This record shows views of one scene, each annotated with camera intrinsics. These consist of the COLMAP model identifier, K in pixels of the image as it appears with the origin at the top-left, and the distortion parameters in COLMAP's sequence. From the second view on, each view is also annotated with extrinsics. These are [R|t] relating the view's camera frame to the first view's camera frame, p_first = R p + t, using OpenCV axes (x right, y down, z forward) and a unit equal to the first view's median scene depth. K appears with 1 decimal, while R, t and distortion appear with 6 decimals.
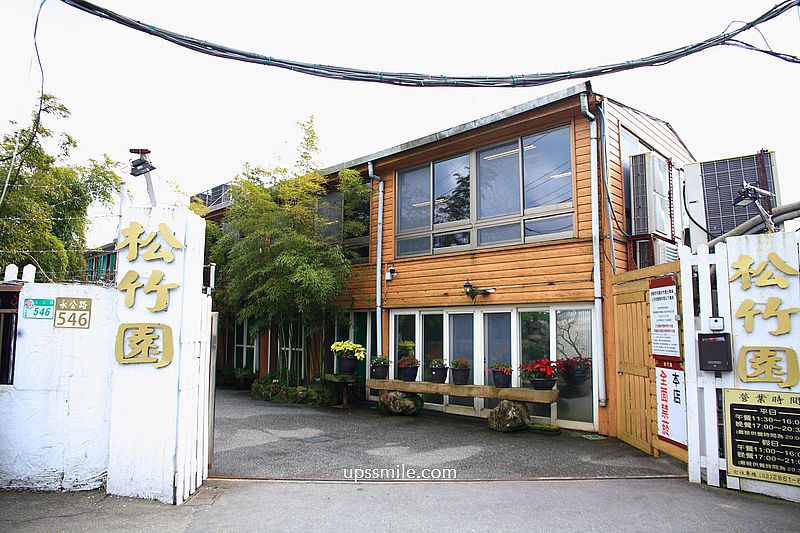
lens RADIAL K [[866.2, 0, 400.0], [0, 866.2, 266.5], [0, 0, 1]] dist [-0.061899, -0.003666]
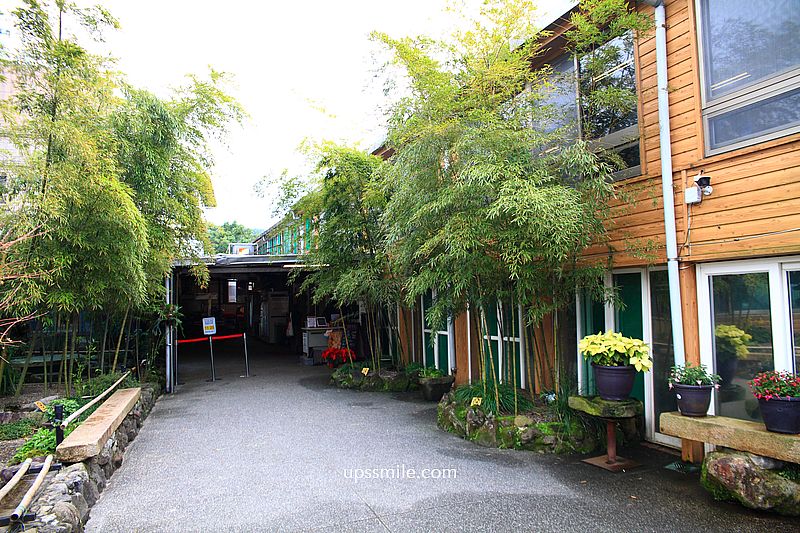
lens RADIAL K [[609.8, 0, 400.0], [0, 609.8, 266.5], [0, 0, 1]] dist [-0.109476, 0.001800]
pose [[0.955637, -0.055516, -0.289267, -0.074737], [0.063738, 0.997784, 0.019073, 0.033719], [0.287567, -0.036664, 0.957058, 0.634384]]
